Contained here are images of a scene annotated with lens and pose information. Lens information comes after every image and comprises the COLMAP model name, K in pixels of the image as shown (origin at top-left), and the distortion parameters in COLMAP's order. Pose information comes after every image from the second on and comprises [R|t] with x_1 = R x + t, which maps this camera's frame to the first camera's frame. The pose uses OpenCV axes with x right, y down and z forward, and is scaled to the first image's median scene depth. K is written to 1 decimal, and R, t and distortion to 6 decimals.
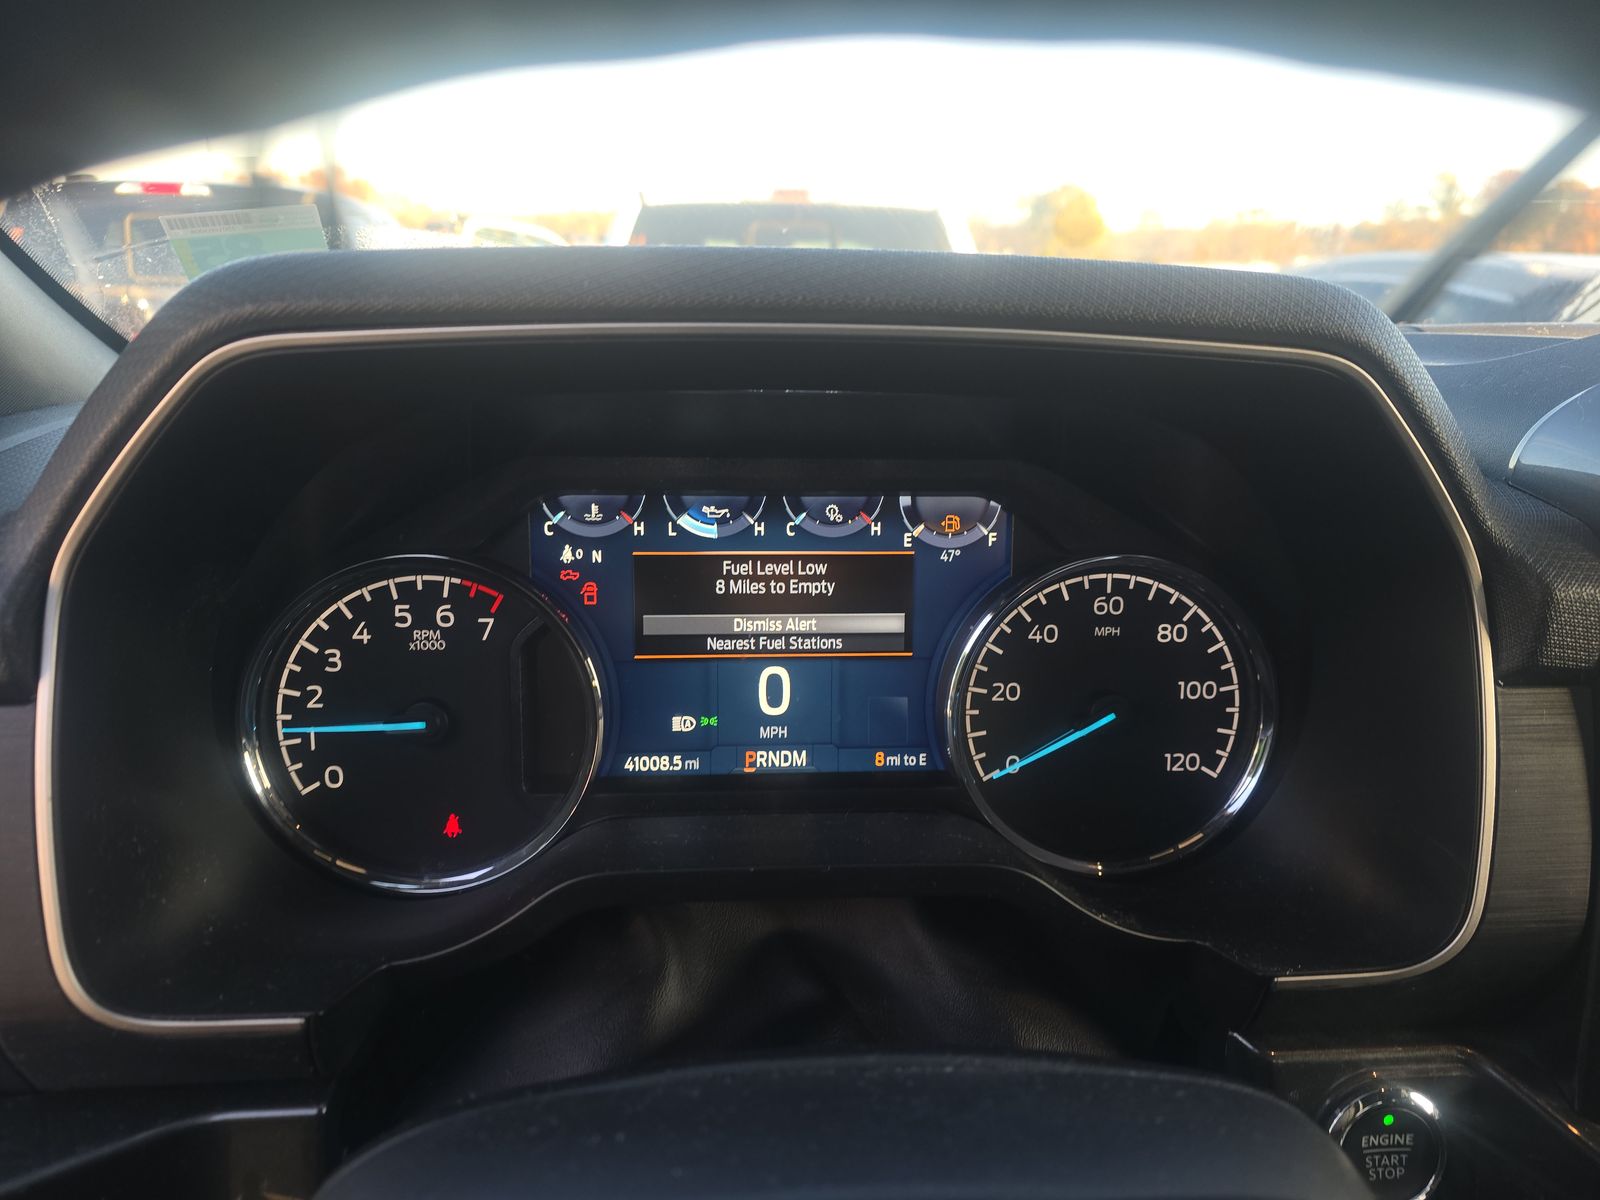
lens RADIAL K [[1066.8, 0, 809.1], [0, 1066.8, 599.4], [0, 0, 1]] dist [0.041025, -0.058745]
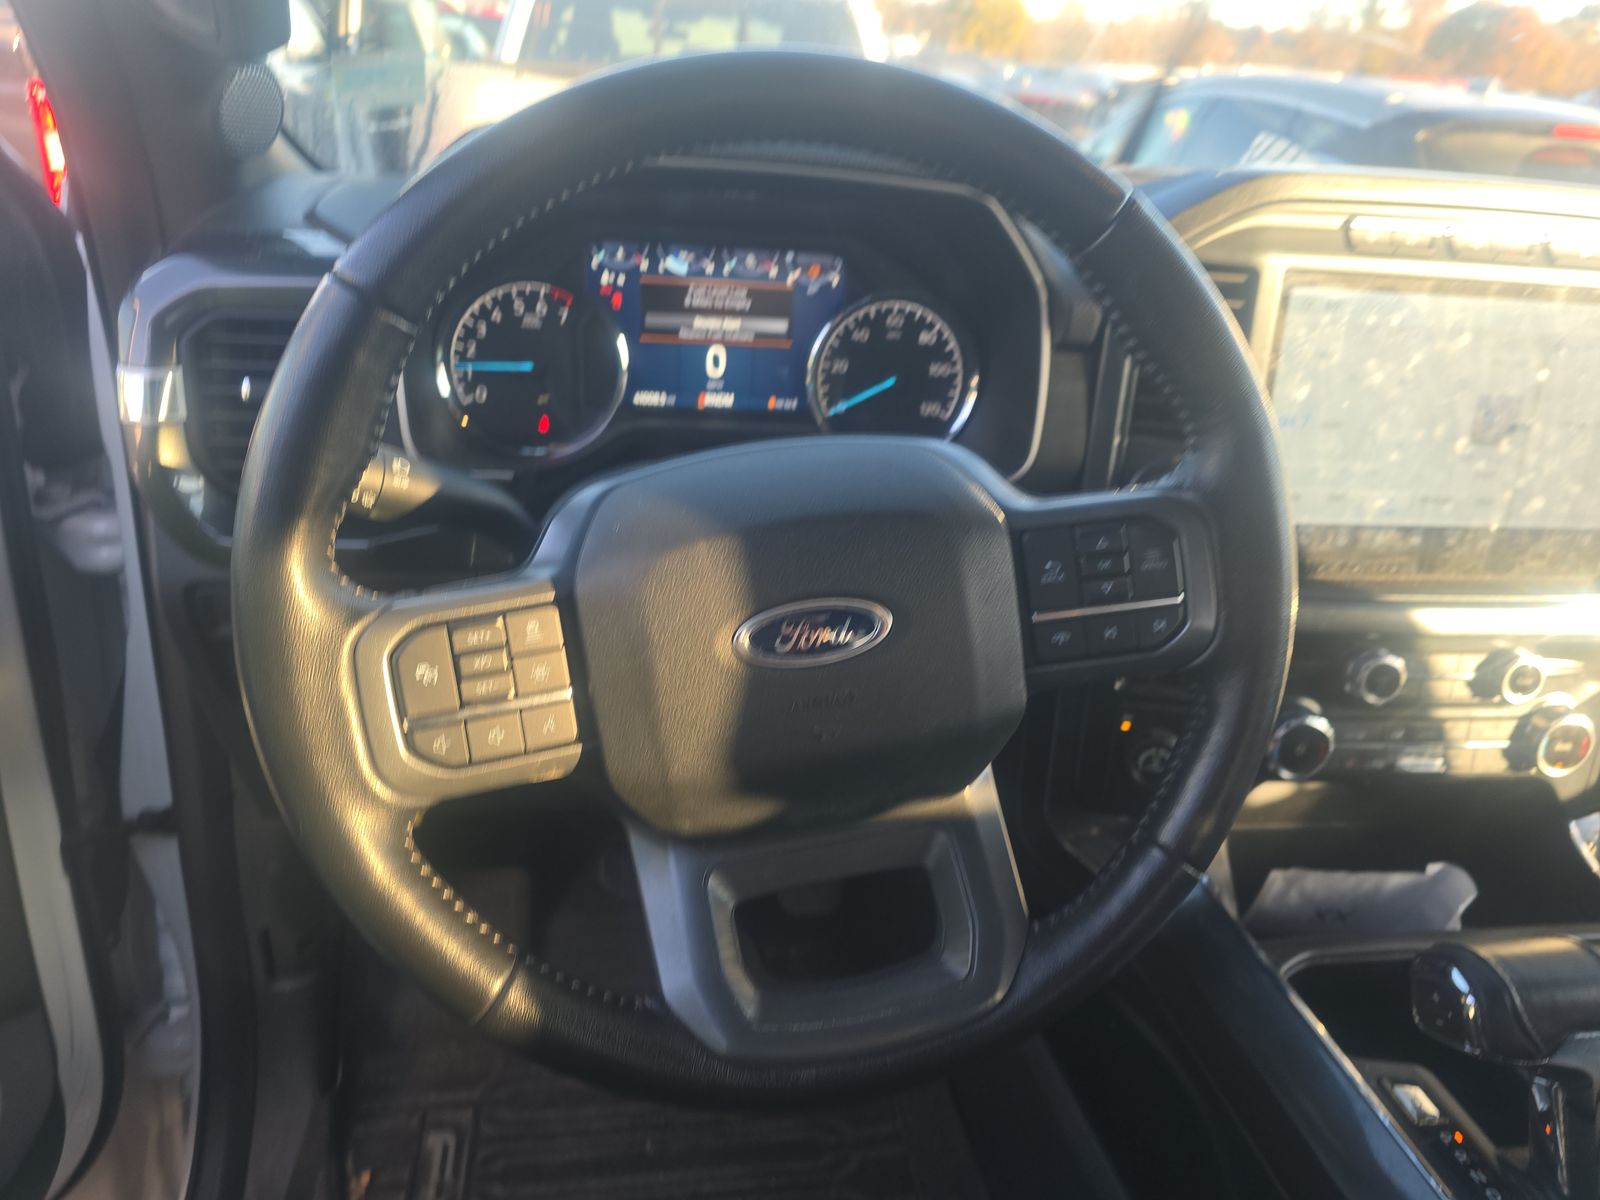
lens RADIAL K [[1066.8, 0, 809.1], [0, 1066.8, 599.4], [0, 0, 1]] dist [0.041025, -0.058745]
pose [[0.995195, 0.019314, 0.095988, -0.042309], [-0.036379, 0.983111, 0.179357, 0.155372], [-0.090902, -0.181987, 0.979090, -0.921240]]
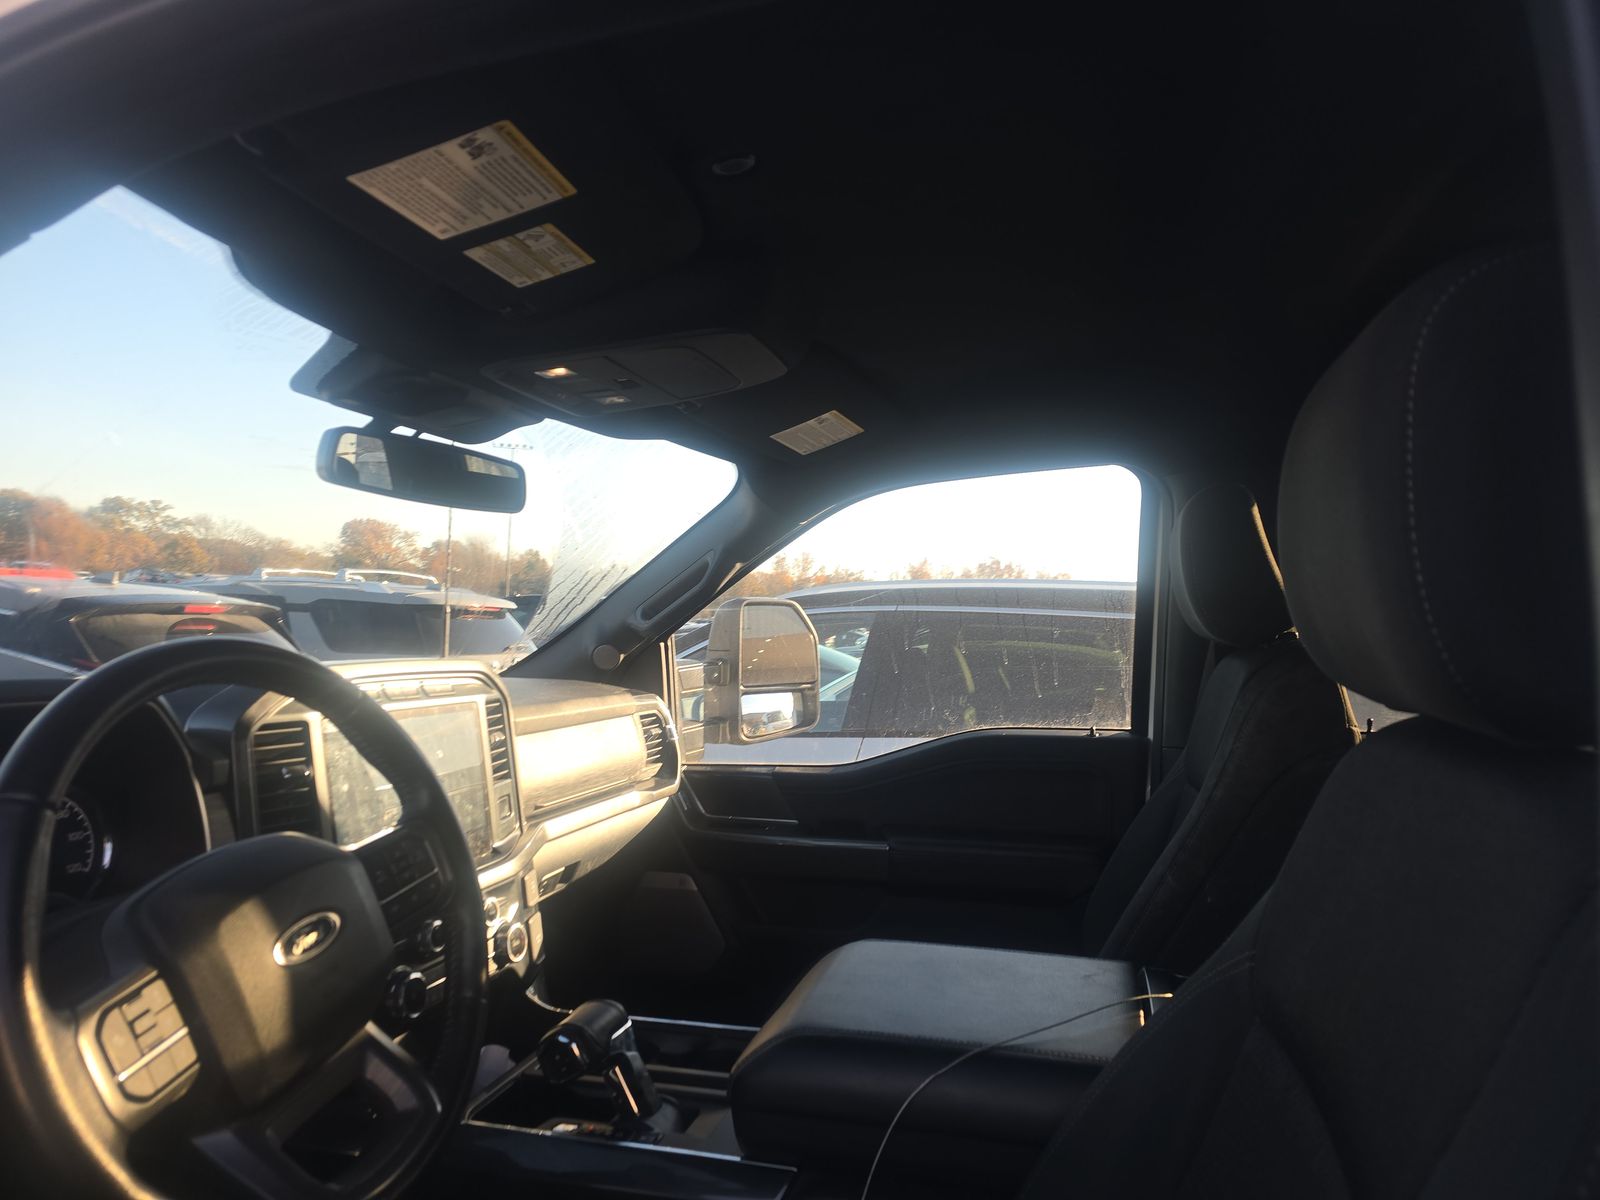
lens RADIAL K [[1066.8, 0, 809.1], [0, 1066.8, 599.4], [0, 0, 1]] dist [0.041025, -0.058745]
pose [[0.325360, 0.015694, 0.945460, -1.398138], [0.237813, 0.966367, -0.097879, 0.200077], [-0.915197, 0.256689, 0.310685, -1.399891]]
